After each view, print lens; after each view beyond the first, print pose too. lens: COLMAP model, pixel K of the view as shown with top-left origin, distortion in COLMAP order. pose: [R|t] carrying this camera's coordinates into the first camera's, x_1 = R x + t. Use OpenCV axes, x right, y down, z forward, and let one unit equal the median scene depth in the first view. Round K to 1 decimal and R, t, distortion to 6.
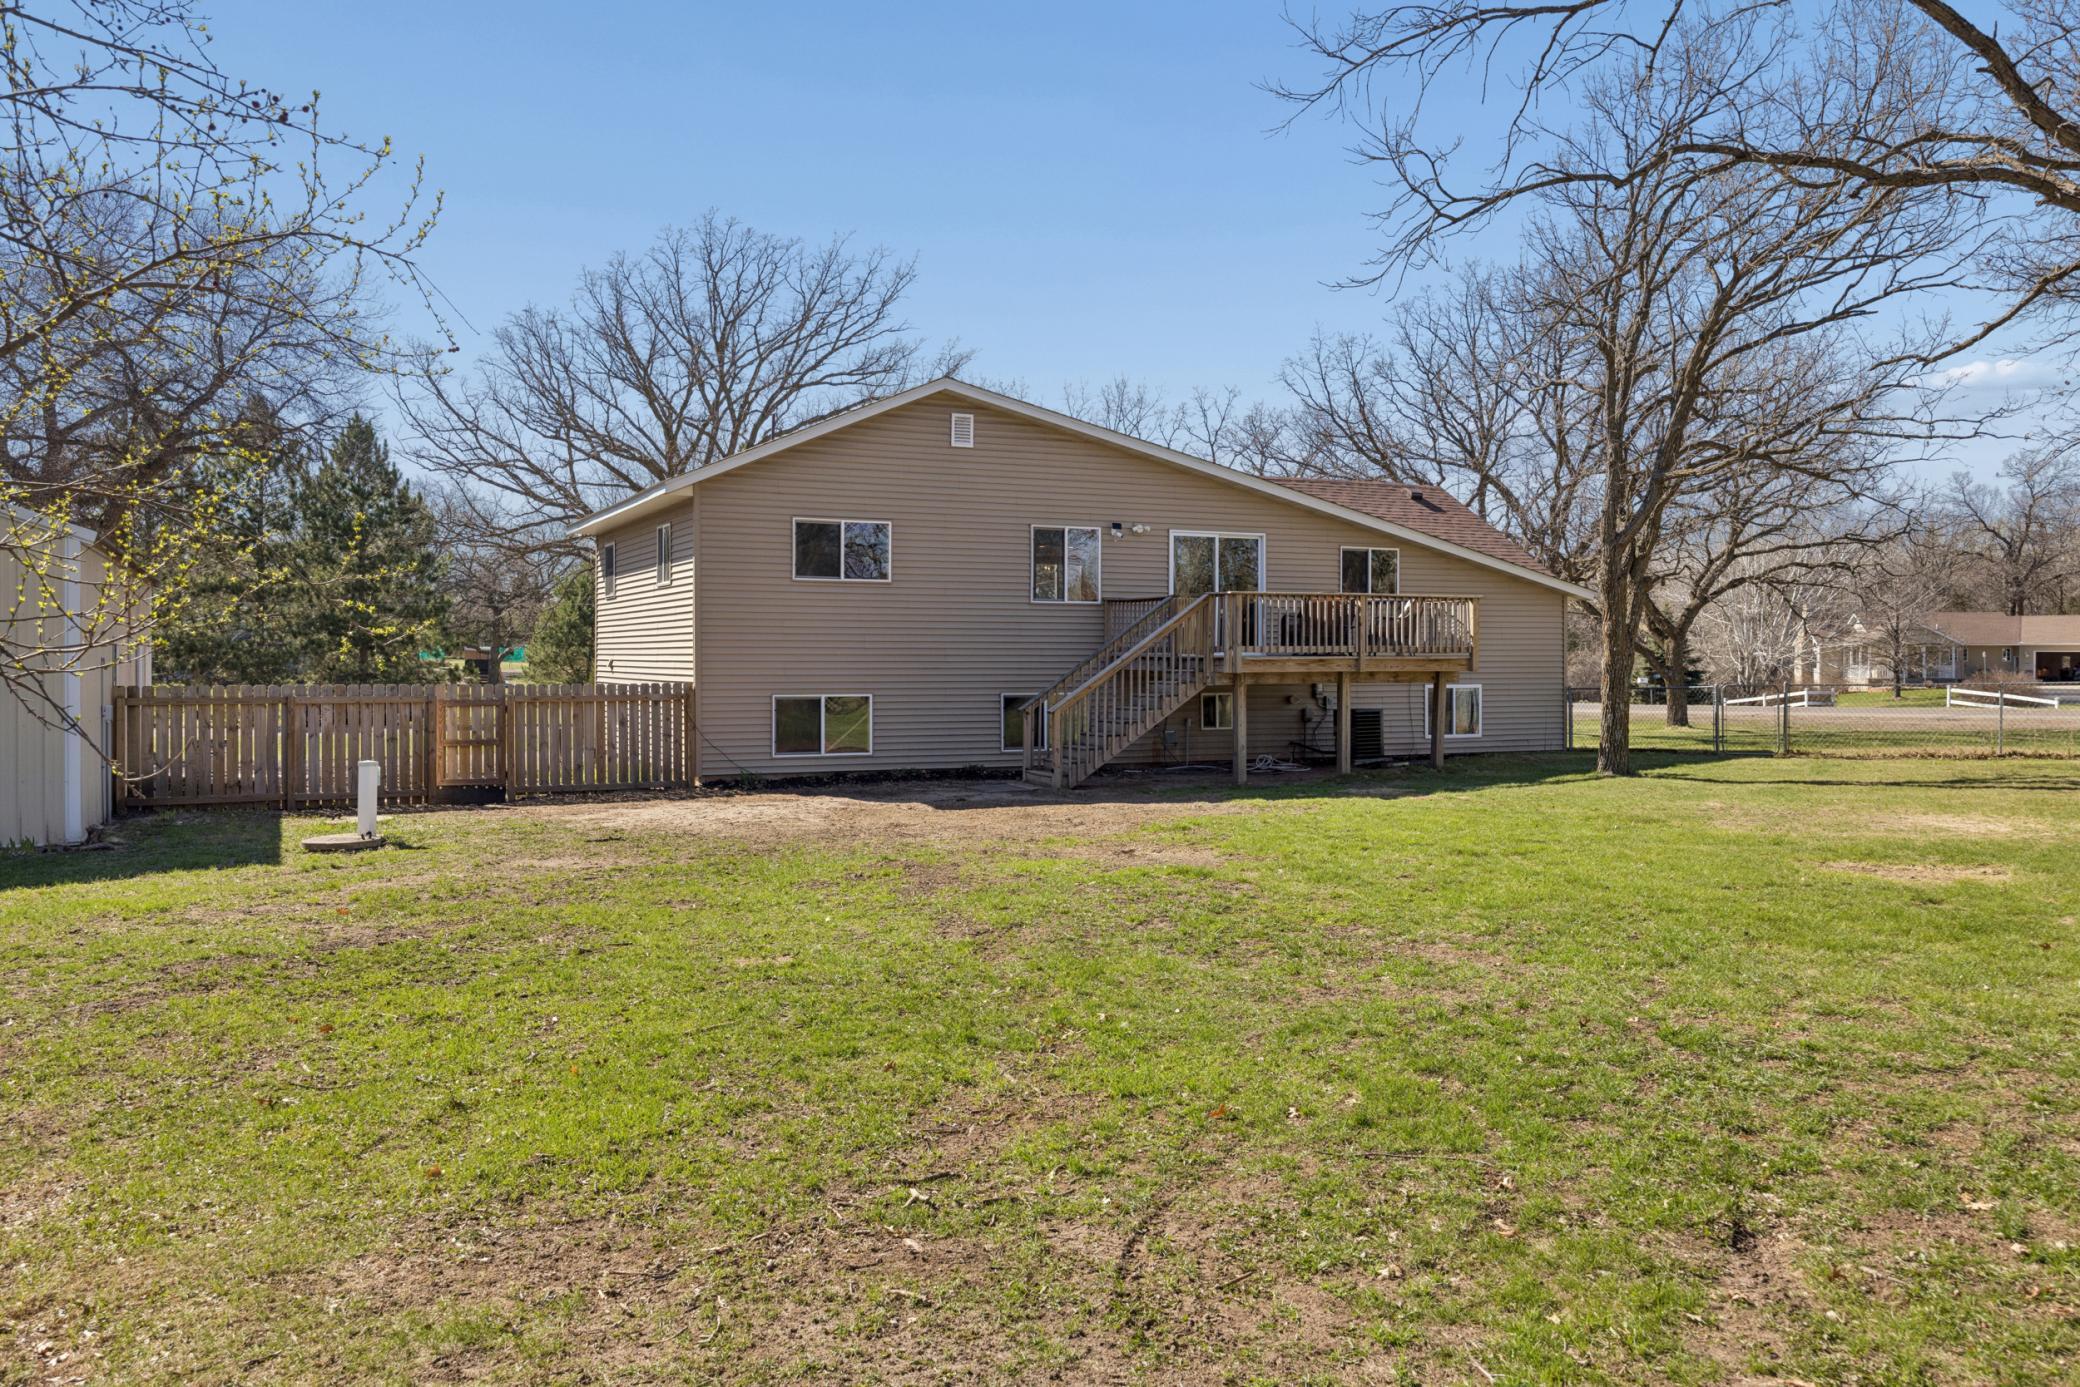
lens RADIAL K [[1170.2, 0, 1040.0], [0, 1170.2, 693.5], [0, 0, 1]] dist [-0.002209, -0.000033]
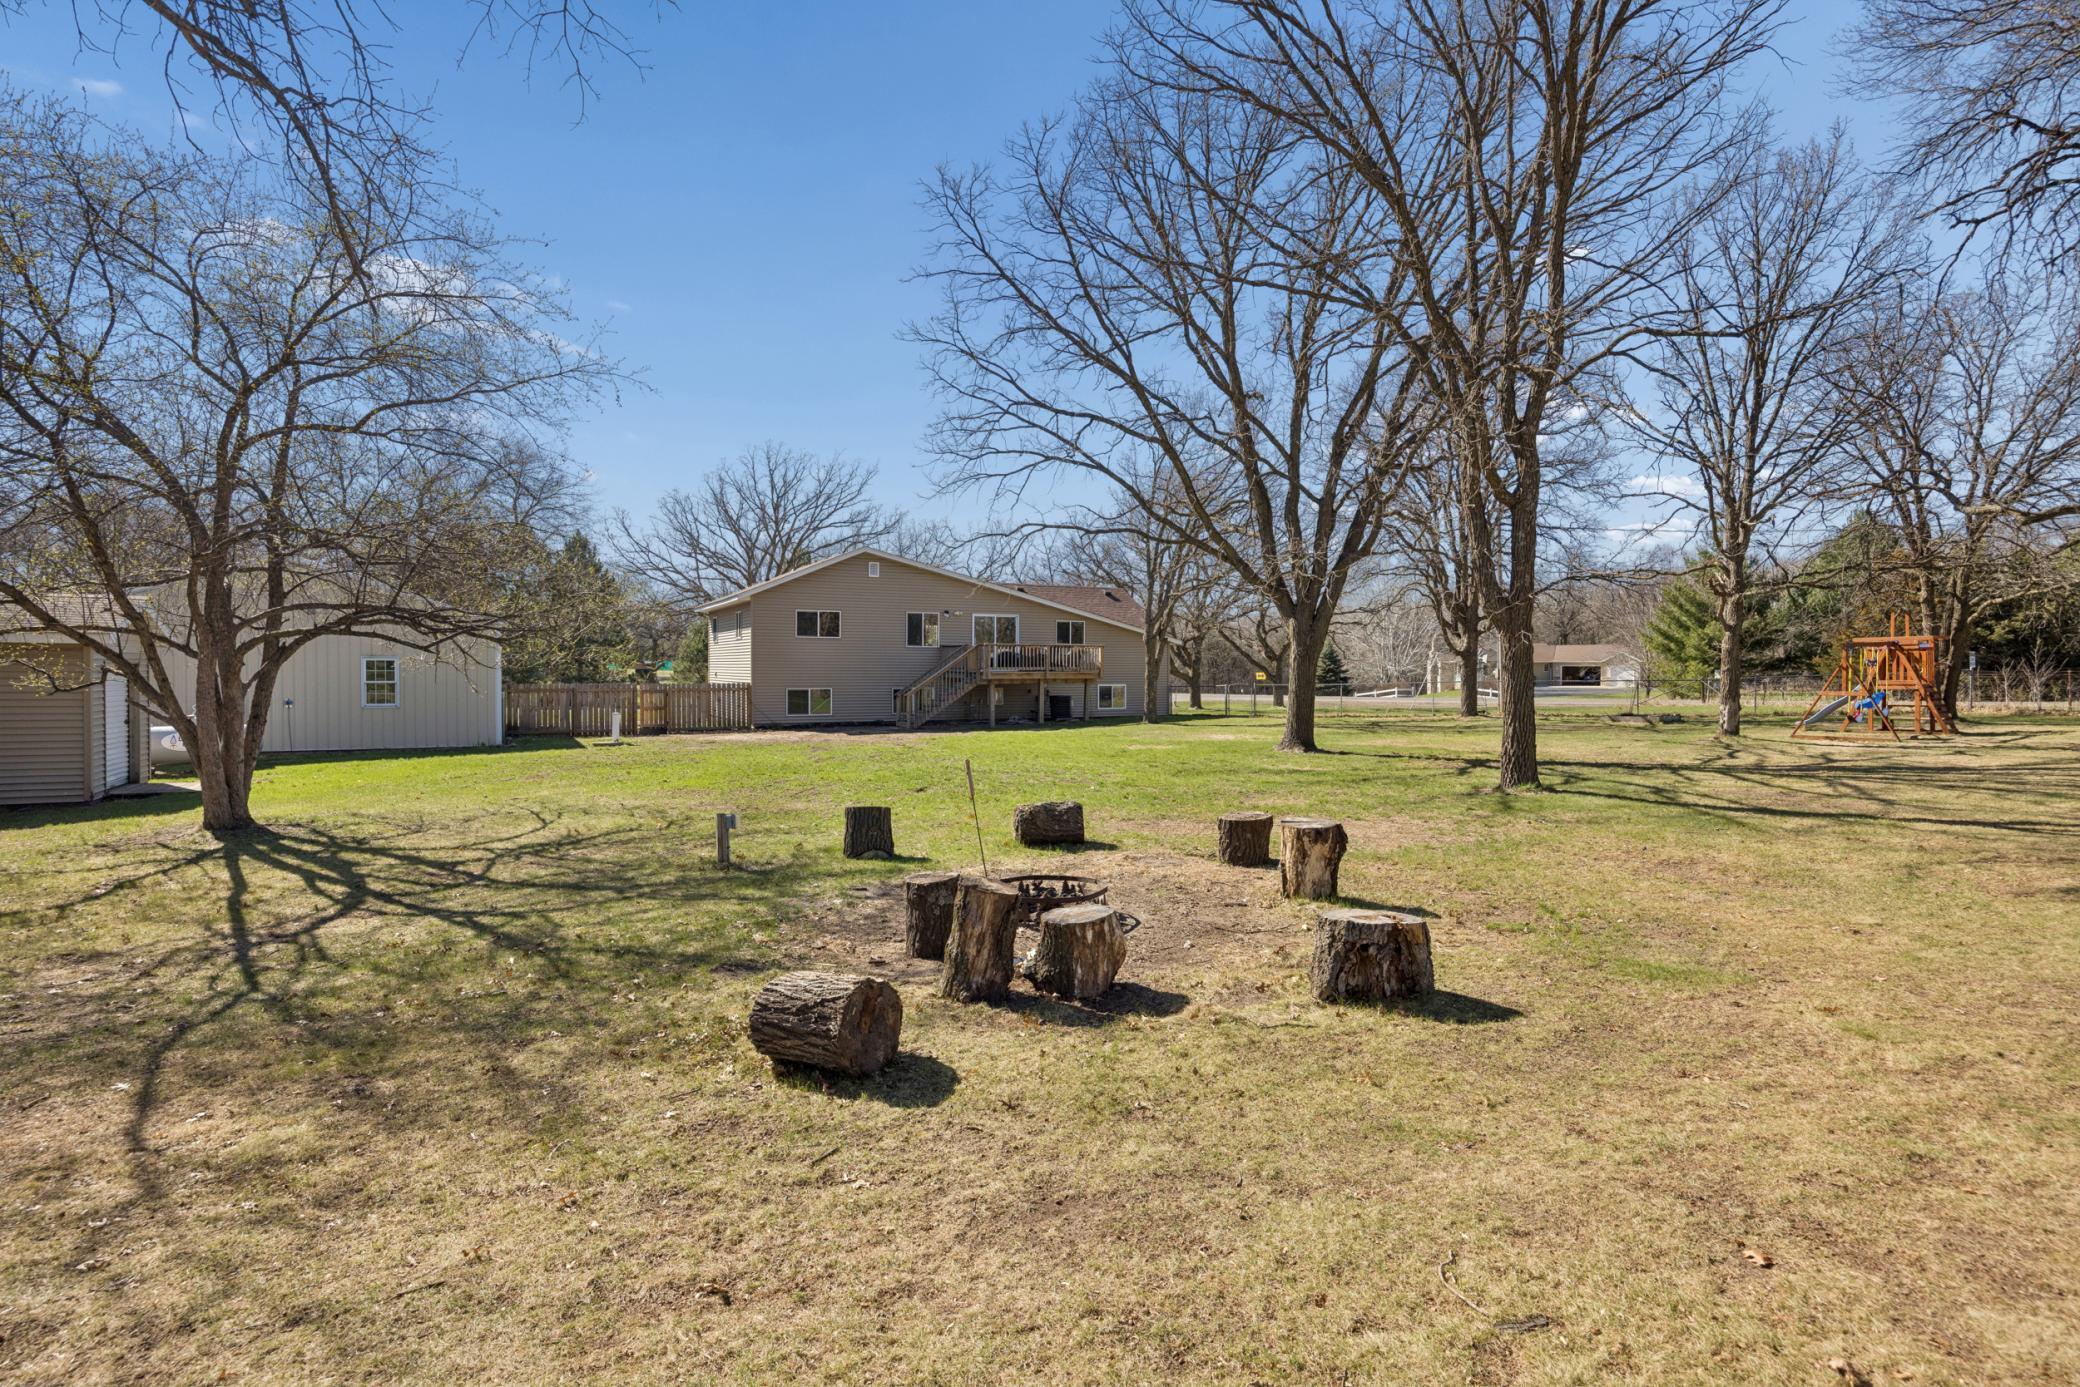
lens RADIAL K [[788.8, 0, 1040.0], [0, 788.8, 693.5], [0, 0, 1]] dist [-0.000712, 0.000048]
pose [[0.999669, 0.001671, 0.025684, 0.134159], [-0.001769, 0.999991, 0.003796, 0.002861], [-0.025677, -0.003840, 0.999663, -0.323295]]
